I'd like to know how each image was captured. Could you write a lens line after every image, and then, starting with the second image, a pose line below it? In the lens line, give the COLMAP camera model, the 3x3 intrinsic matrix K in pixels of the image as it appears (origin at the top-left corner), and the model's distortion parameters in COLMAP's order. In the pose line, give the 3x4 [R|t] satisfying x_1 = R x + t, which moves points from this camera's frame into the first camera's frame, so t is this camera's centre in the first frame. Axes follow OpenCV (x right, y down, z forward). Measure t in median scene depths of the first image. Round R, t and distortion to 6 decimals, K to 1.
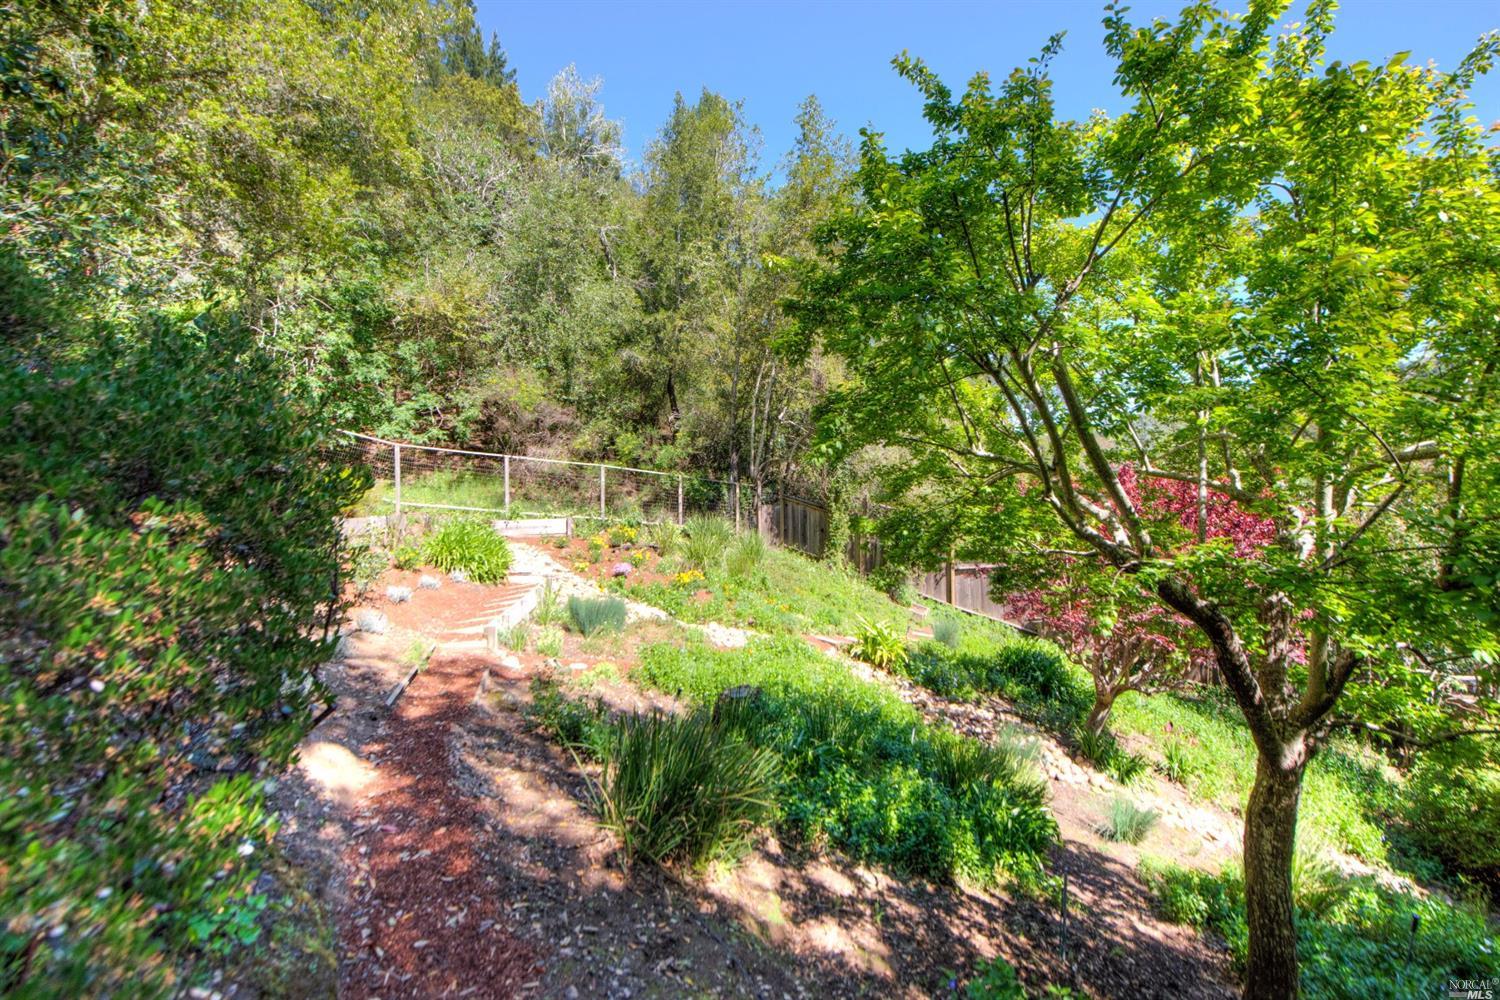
lens RADIAL K [[595.7, 0, 754.9], [0, 595.7, 489.3], [0, 0, 1]] dist [-0.015462, -0.002210]
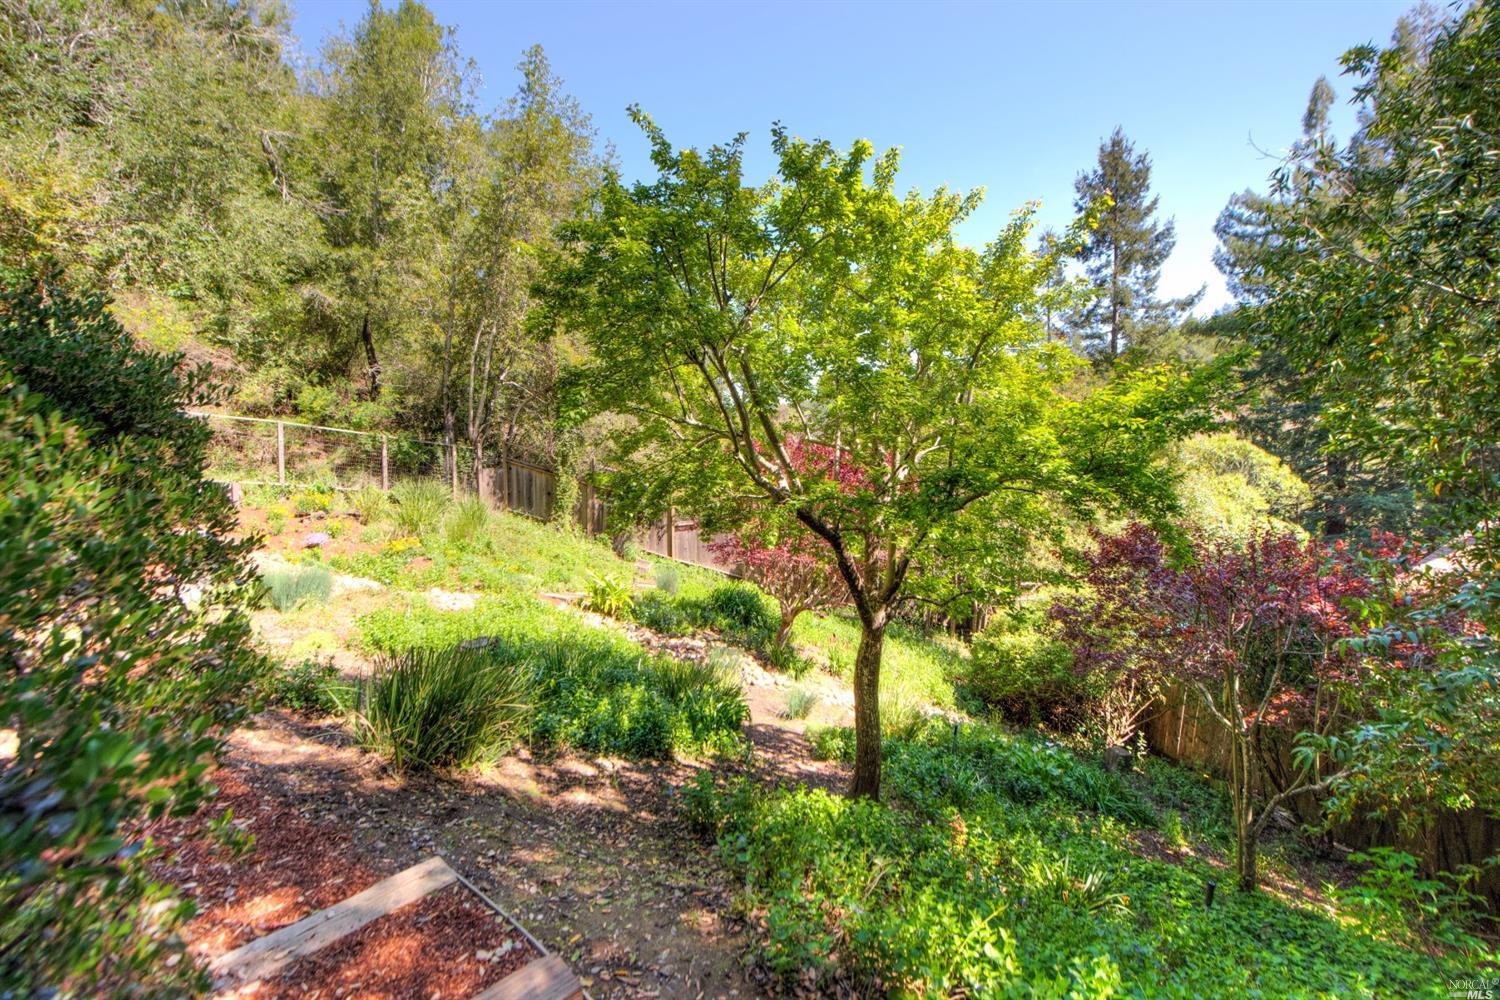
lens RADIAL K [[595.7, 0, 754.9], [0, 595.7, 489.3], [0, 0, 1]] dist [-0.015462, -0.002210]
pose [[0.897742, -0.015523, 0.440248, -0.027959], [-0.009770, 0.998432, 0.055127, 0.004791], [-0.440414, -0.053791, 0.896182, -0.091571]]
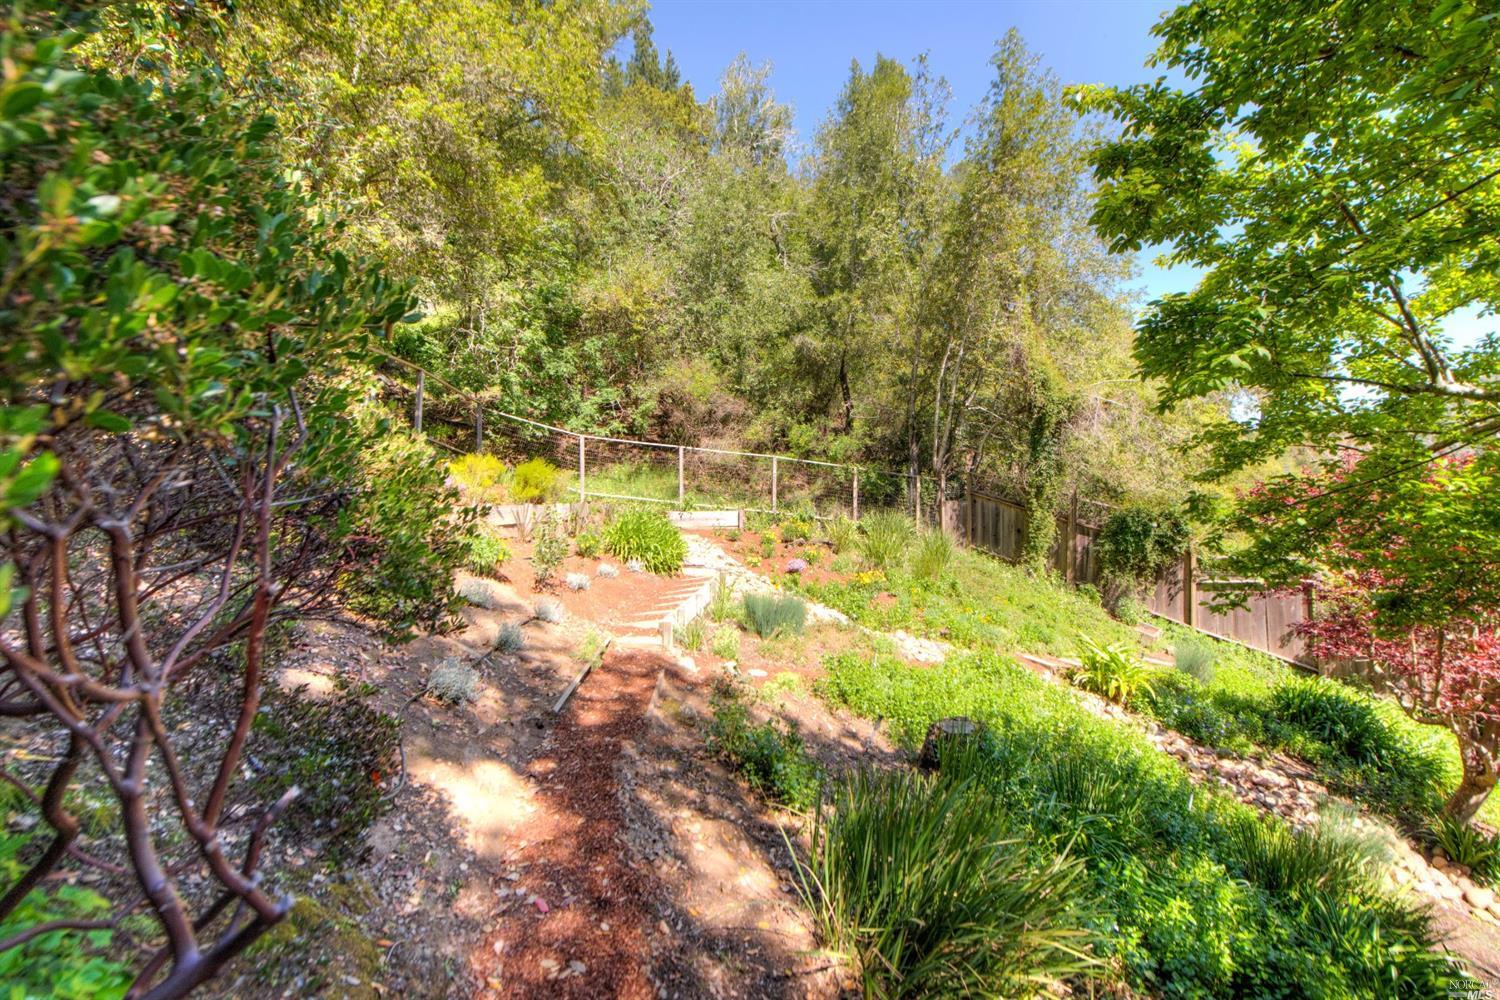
lens RADIAL K [[592.3, 0, 749.2], [0, 592.3, 492.5], [0, 0, 1]] dist [-0.025635, -0.000033]
pose [[0.961971, 0.009963, -0.272970, -0.052894], [-0.008307, 0.999939, 0.007222, 0.016673], [0.273026, -0.004680, 0.961995, 0.110798]]
